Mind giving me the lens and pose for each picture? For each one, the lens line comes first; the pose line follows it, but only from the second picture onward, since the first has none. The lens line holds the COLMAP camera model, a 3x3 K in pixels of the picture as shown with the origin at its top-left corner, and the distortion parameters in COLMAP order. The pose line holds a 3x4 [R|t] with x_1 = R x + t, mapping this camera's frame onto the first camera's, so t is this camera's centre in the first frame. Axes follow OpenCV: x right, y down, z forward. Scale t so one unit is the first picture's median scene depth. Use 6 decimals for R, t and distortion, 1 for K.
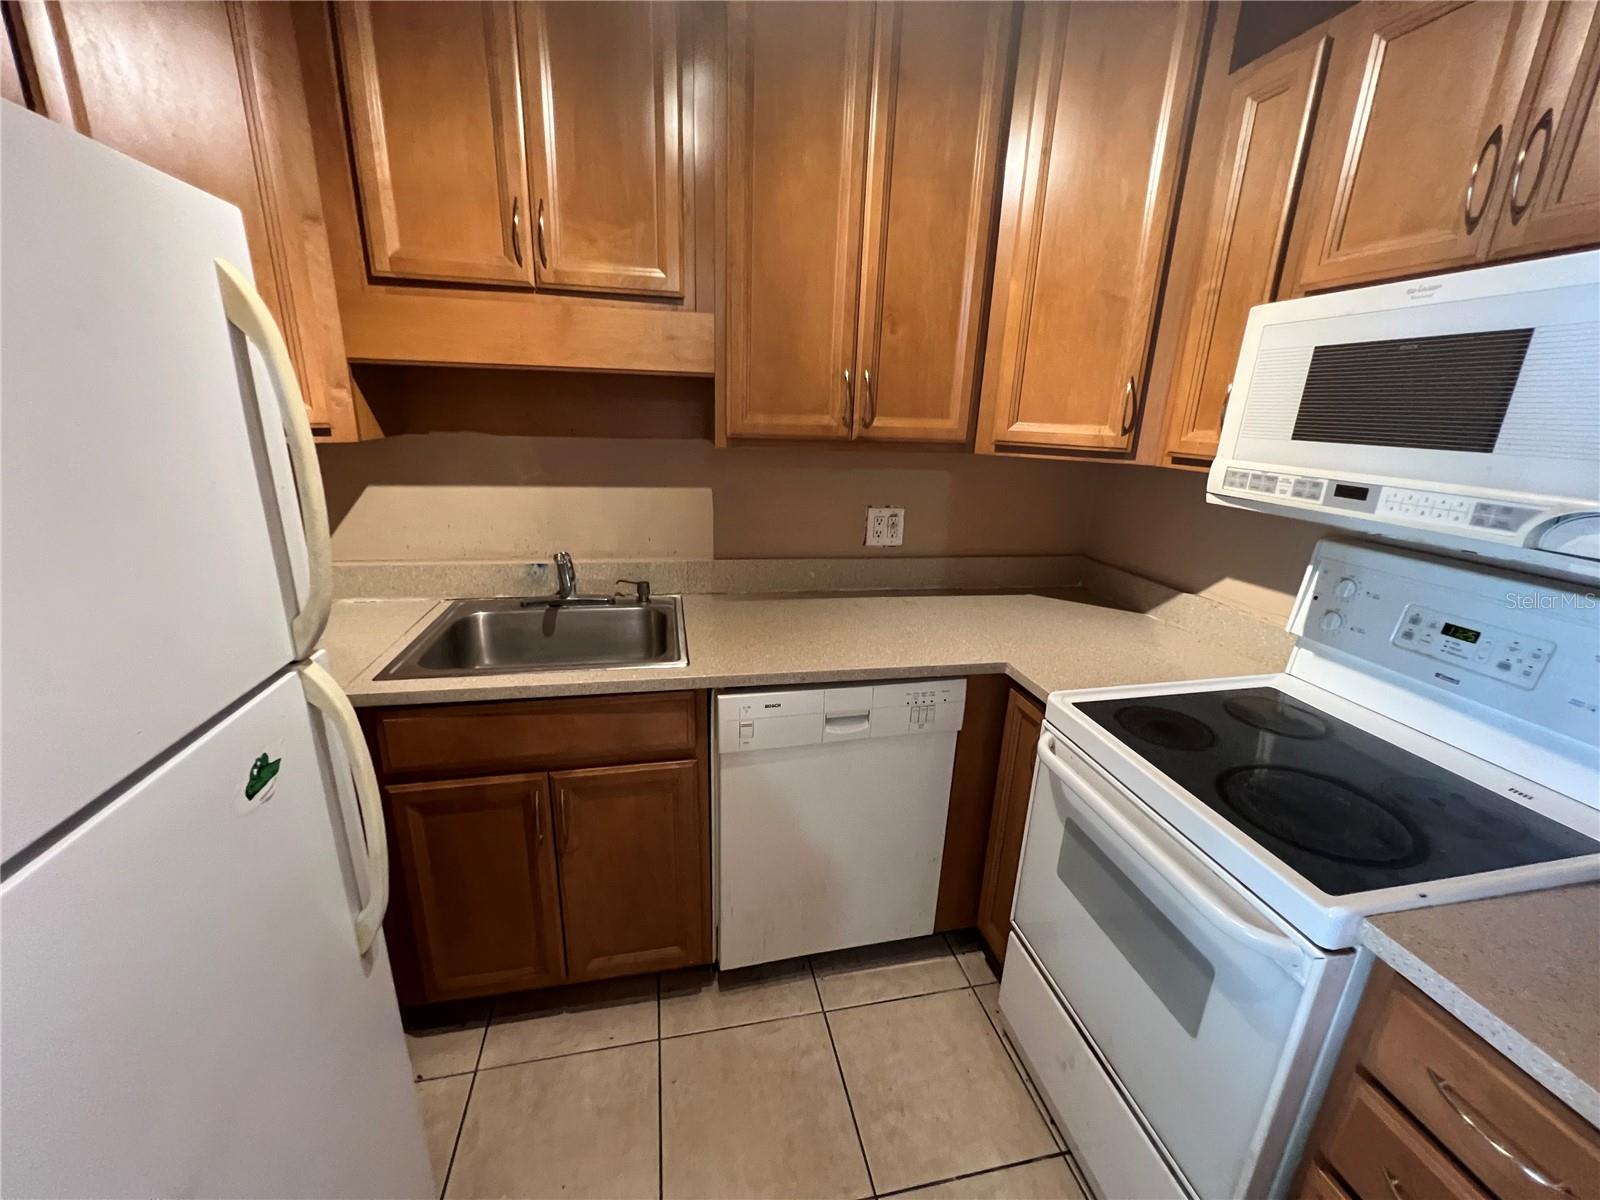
lens RADIAL K [[646.8, 0, 803.4], [0, 646.8, 599.0], [0, 0, 1]] dist [-0.000339, -0.000301]
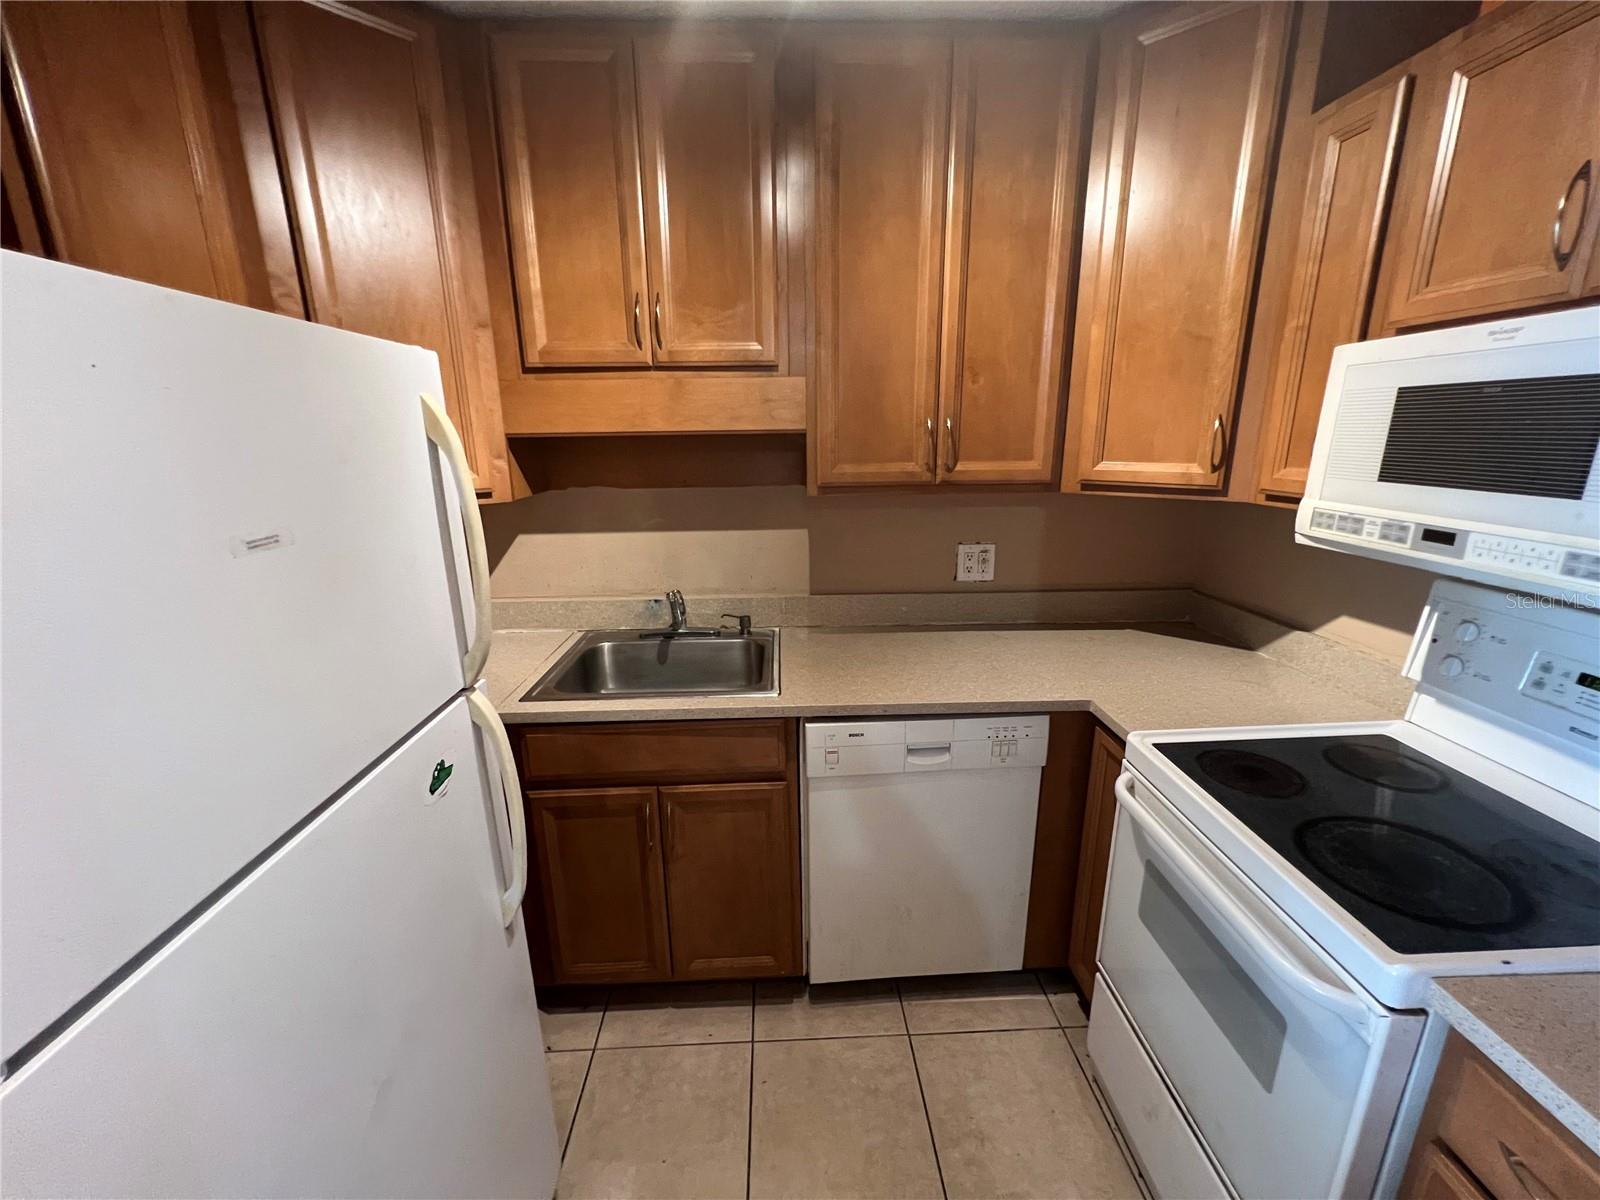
lens RADIAL K [[646.8, 0, 801.4], [0, 646.8, 600.9], [0, 0, 1]] dist [-0.000339, -0.000301]
pose [[0.983911, 0.000232, -0.178660, 0.057144], [-0.006445, 0.999394, -0.034195, -0.020998], [0.178544, 0.034797, 0.983316, -0.083080]]
